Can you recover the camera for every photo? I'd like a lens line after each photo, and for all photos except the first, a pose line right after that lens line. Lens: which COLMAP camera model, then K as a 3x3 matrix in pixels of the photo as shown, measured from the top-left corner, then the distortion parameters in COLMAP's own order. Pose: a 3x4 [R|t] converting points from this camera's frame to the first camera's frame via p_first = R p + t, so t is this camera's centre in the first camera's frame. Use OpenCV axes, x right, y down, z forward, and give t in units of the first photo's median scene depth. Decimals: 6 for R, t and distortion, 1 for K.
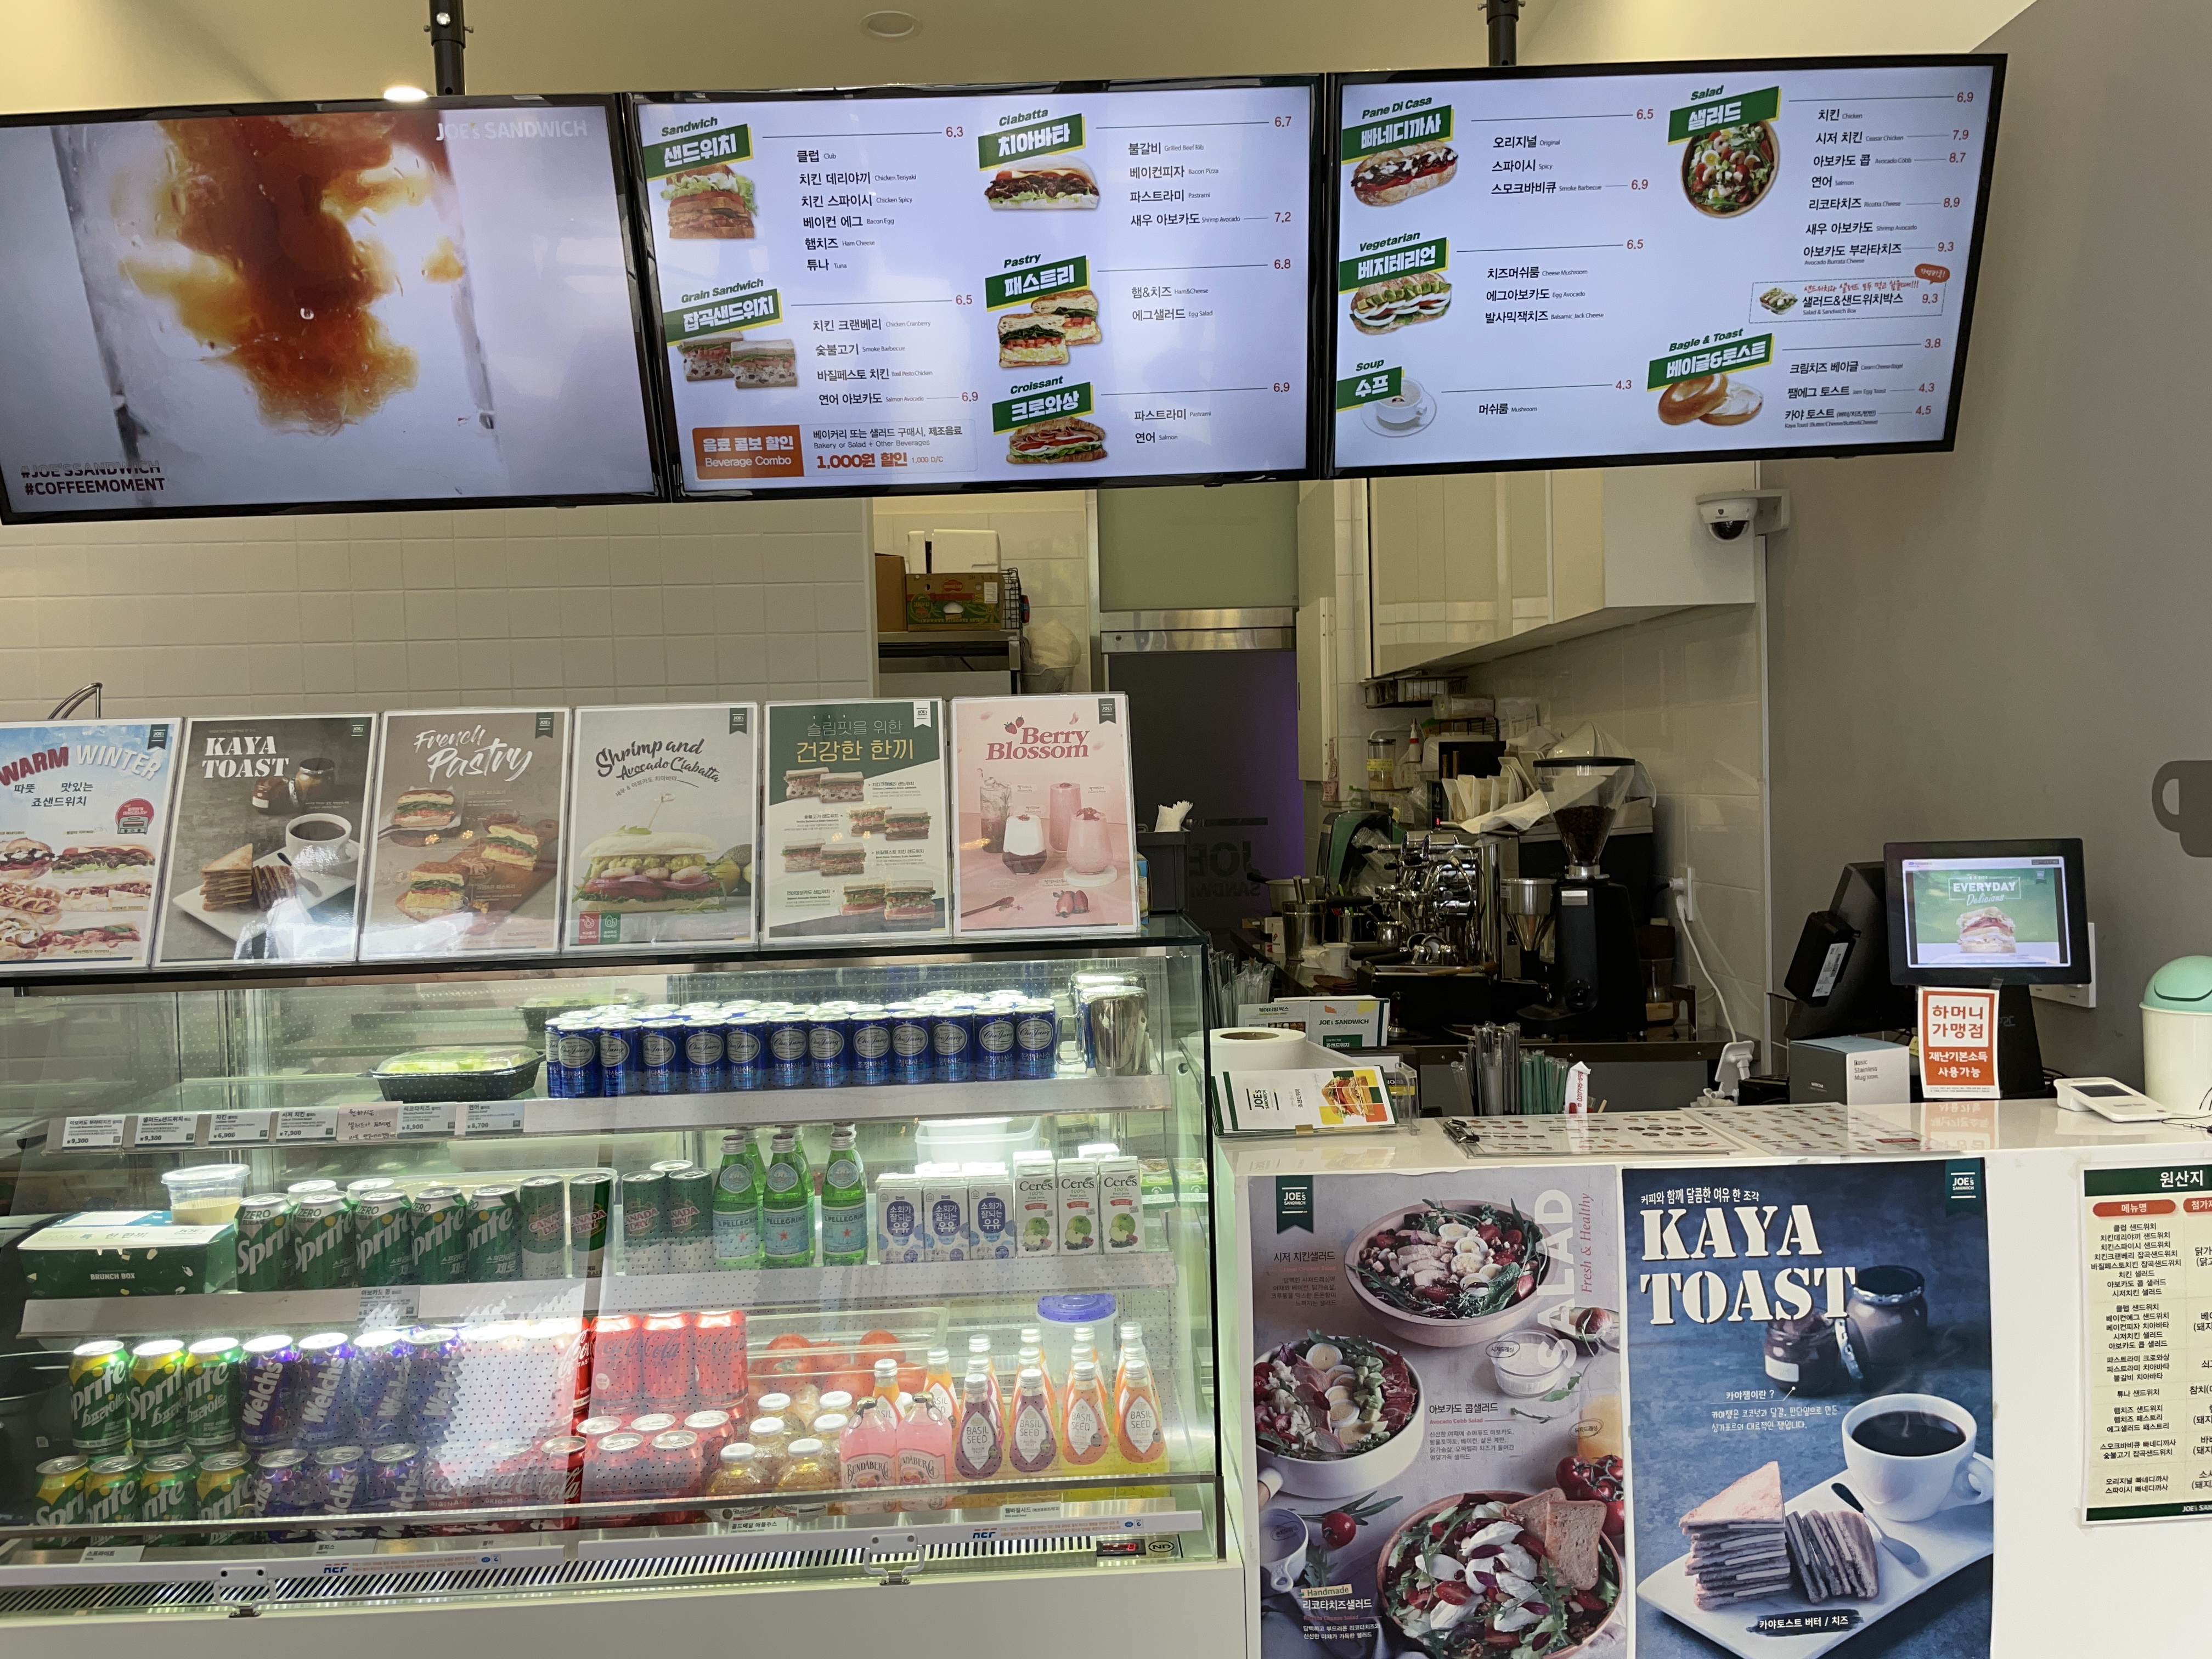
lens RADIAL K [[1639.2, 0, 1098.6], [0, 1639.2, 837.7], [0, 0, 1]] dist [0.092601, -0.125588]
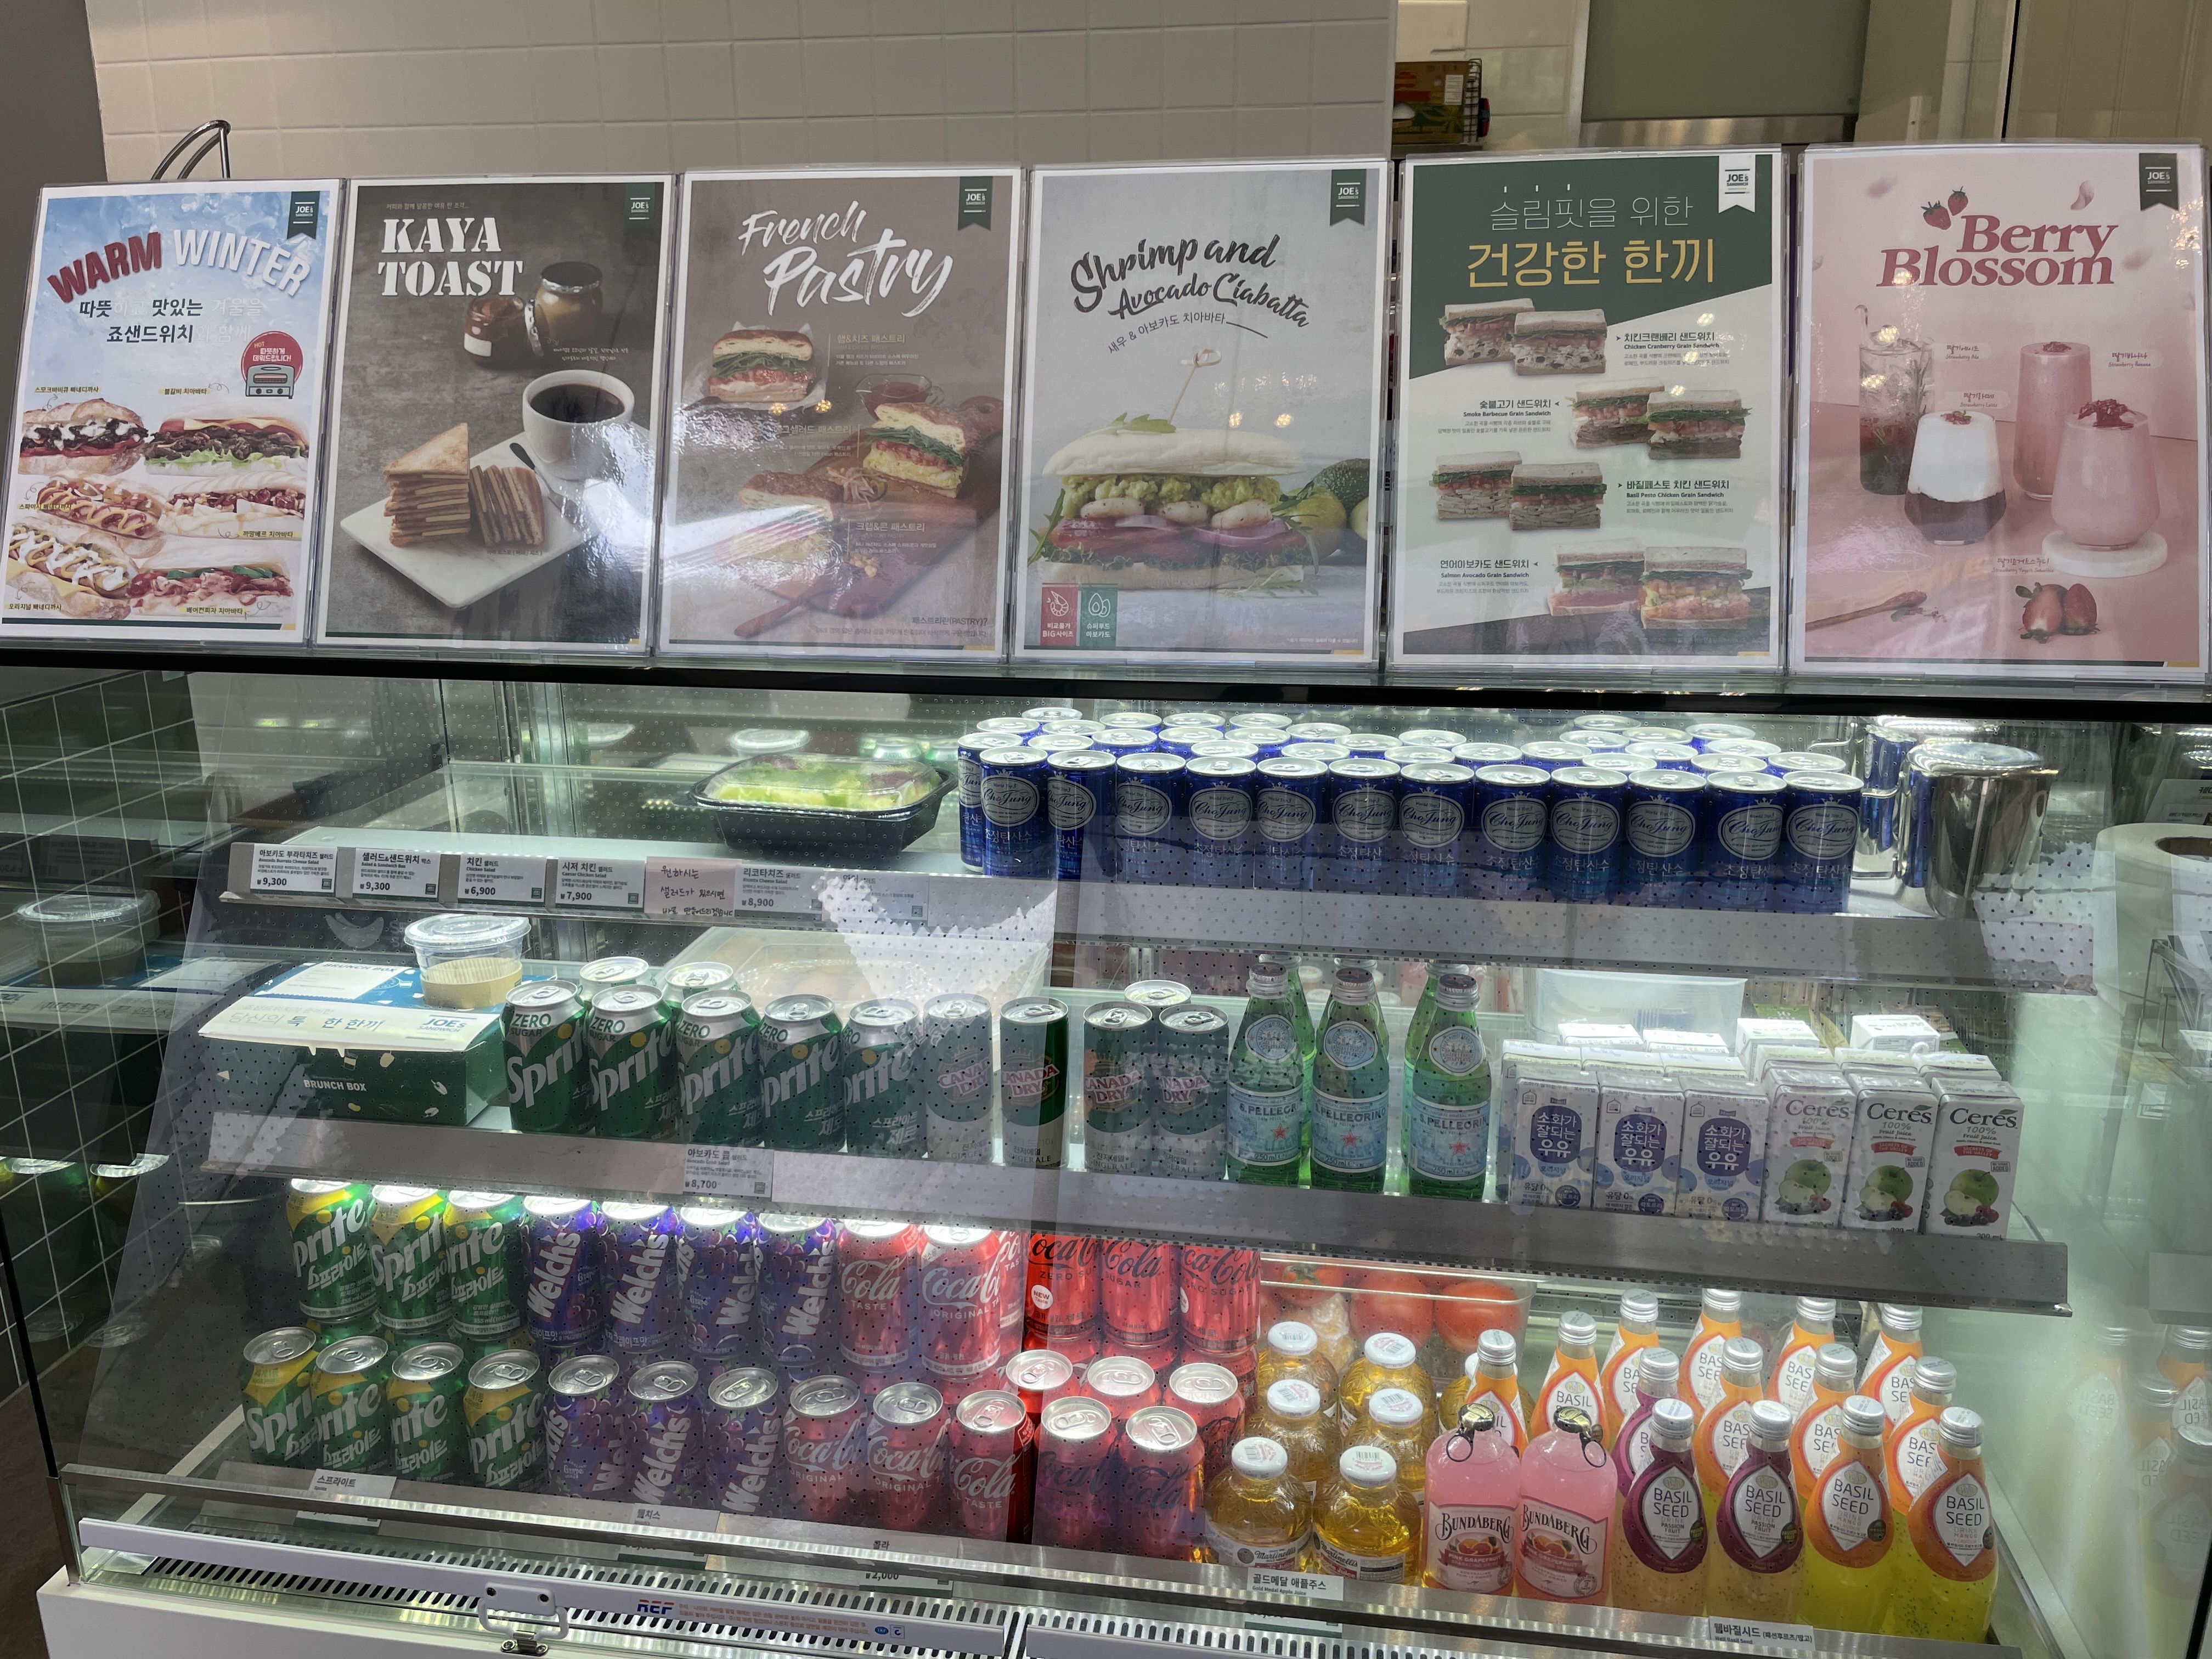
lens RADIAL K [[1639.2, 0, 1098.6], [0, 1639.2, 837.7], [0, 0, 1]] dist [0.092601, -0.125588]
pose [[0.980411, 0.078288, -0.180738, -0.189483], [-0.030858, 0.967334, 0.251622, -0.008297], [0.194533, -0.241116, 0.950800, 0.472769]]
